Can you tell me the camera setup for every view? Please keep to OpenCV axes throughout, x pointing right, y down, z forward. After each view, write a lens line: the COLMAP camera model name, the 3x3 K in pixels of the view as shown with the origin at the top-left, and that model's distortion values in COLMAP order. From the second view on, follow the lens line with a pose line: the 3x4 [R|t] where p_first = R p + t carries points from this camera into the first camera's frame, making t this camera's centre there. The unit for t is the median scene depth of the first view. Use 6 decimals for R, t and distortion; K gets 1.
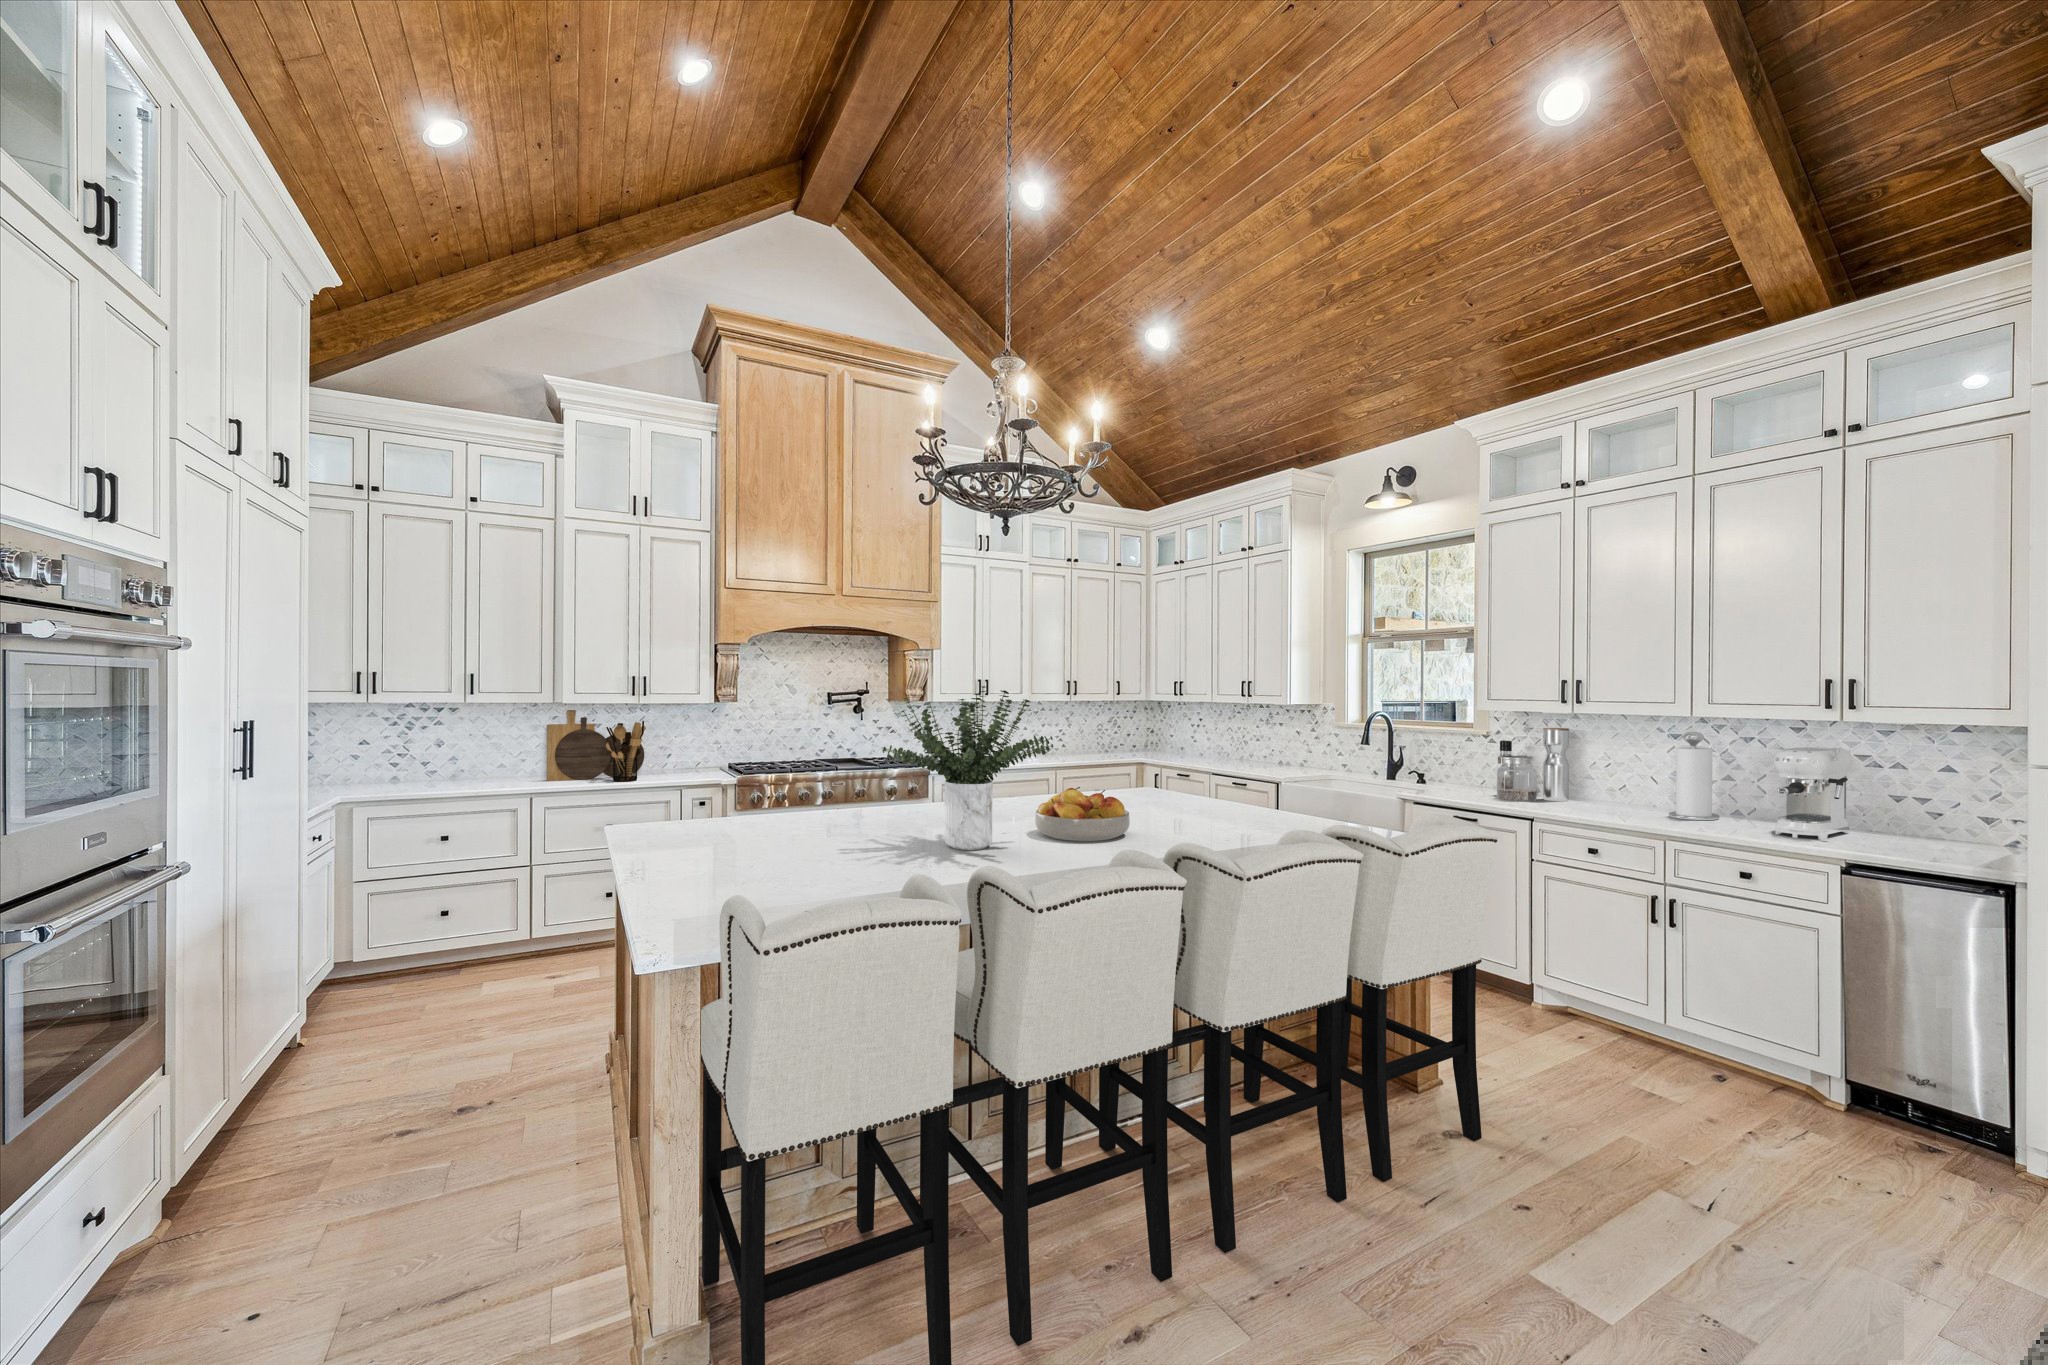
lens RADIAL K [[794.6, 0, 1024.0], [0, 794.6, 682.5], [0, 0, 1]] dist [-0.000654, 0.000107]
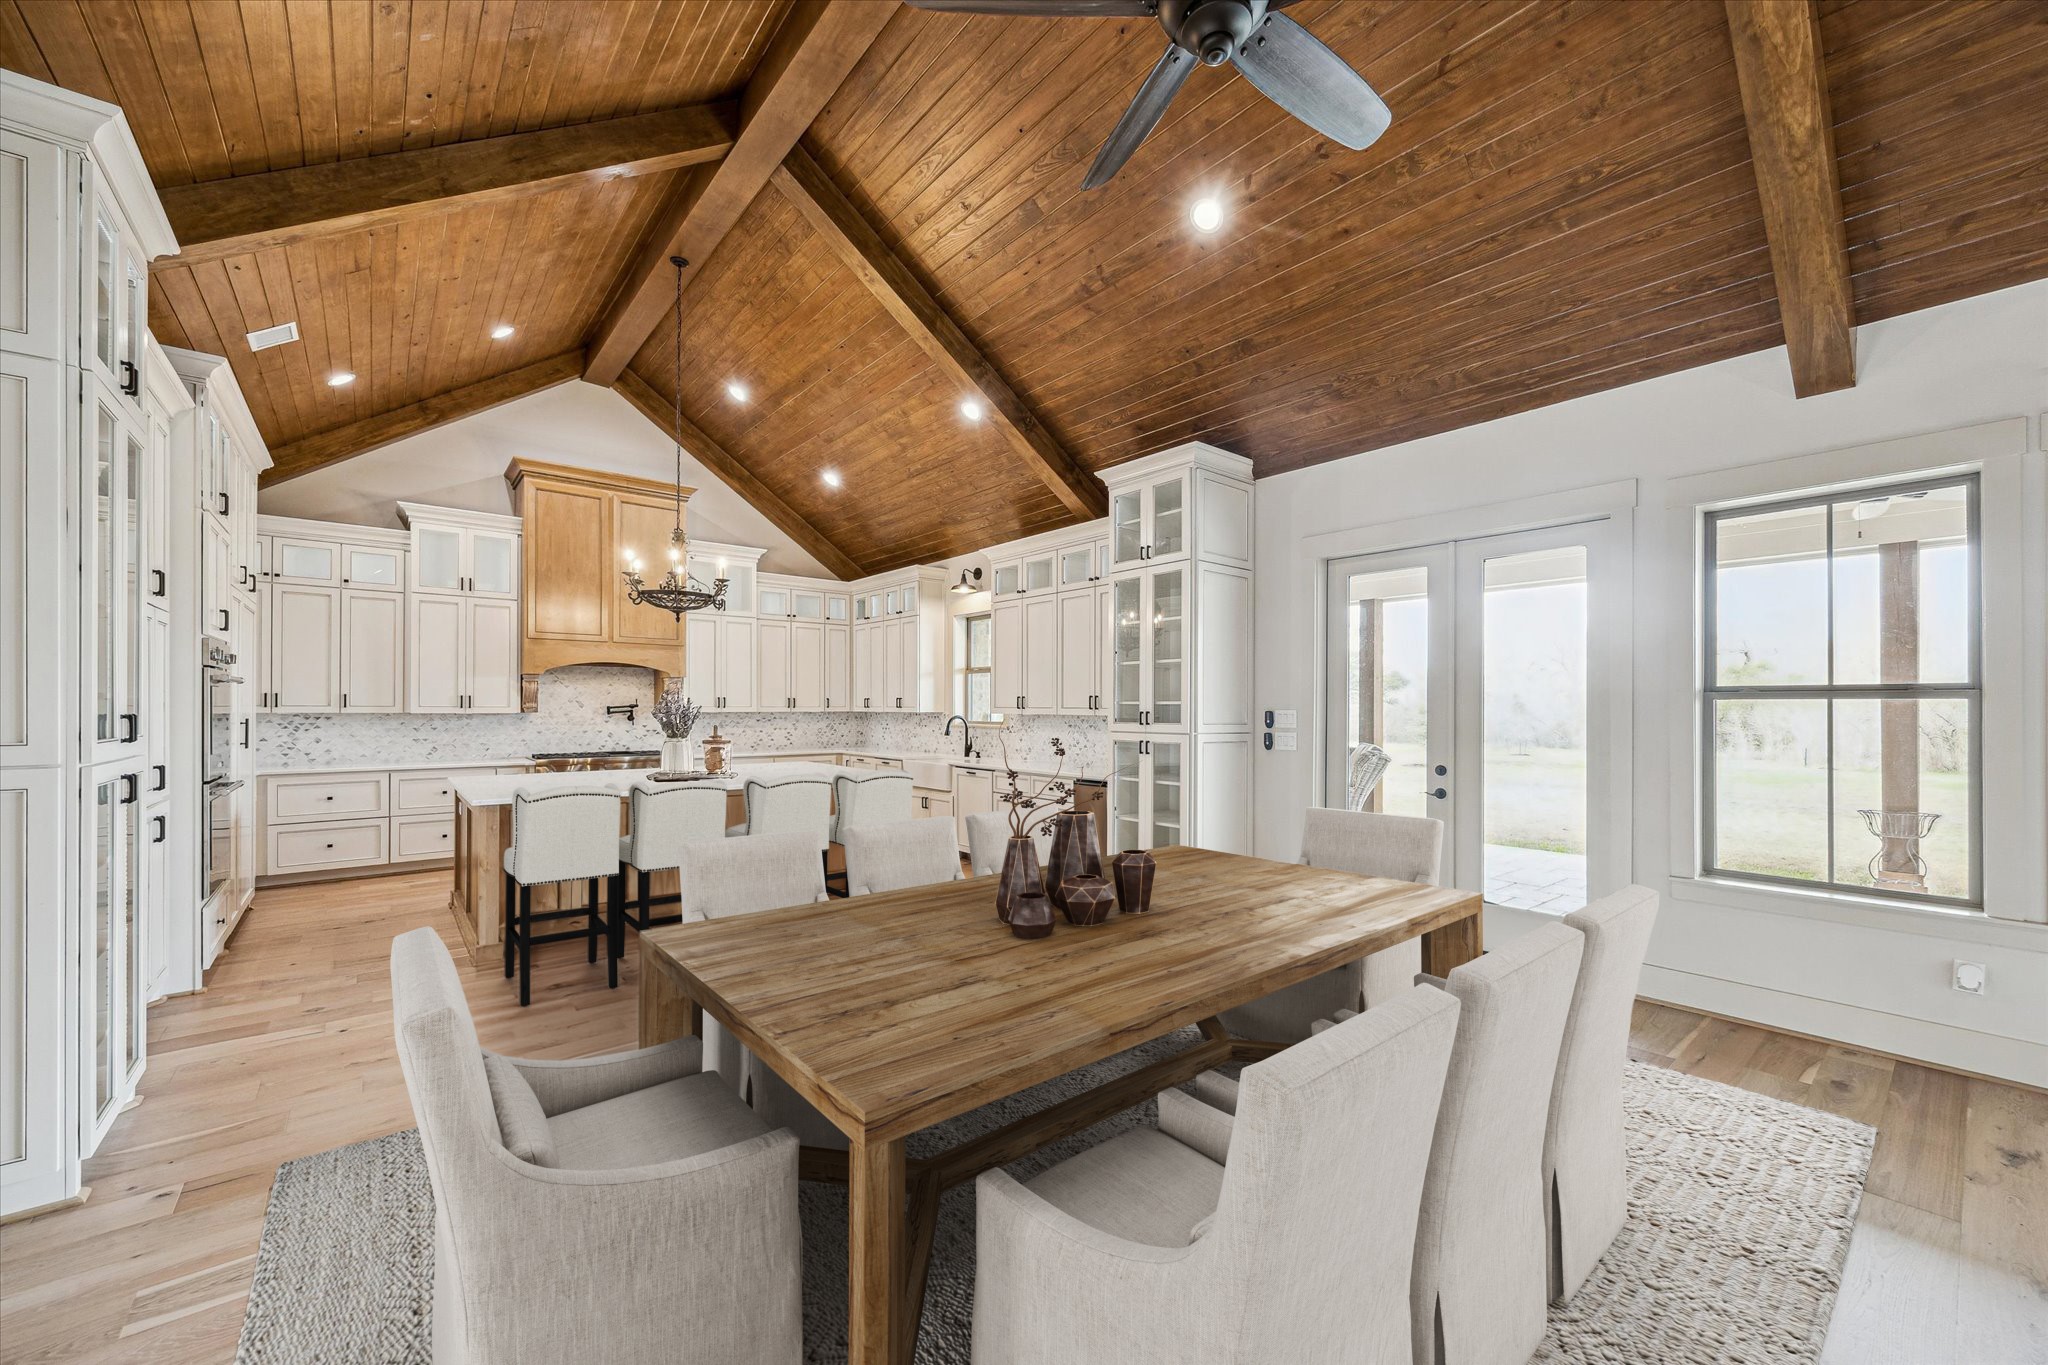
lens RADIAL K [[794.0, 0, 1029.3], [0, 794.0, 700.7], [0, 0, 1]] dist [0.001403, 0.000175]
pose [[0.984283, -0.003250, 0.176569, 0.302438], [0.003452, 0.999994, -0.000837, 0.006975], [-0.176565, 0.001434, 0.984288, -0.672782]]
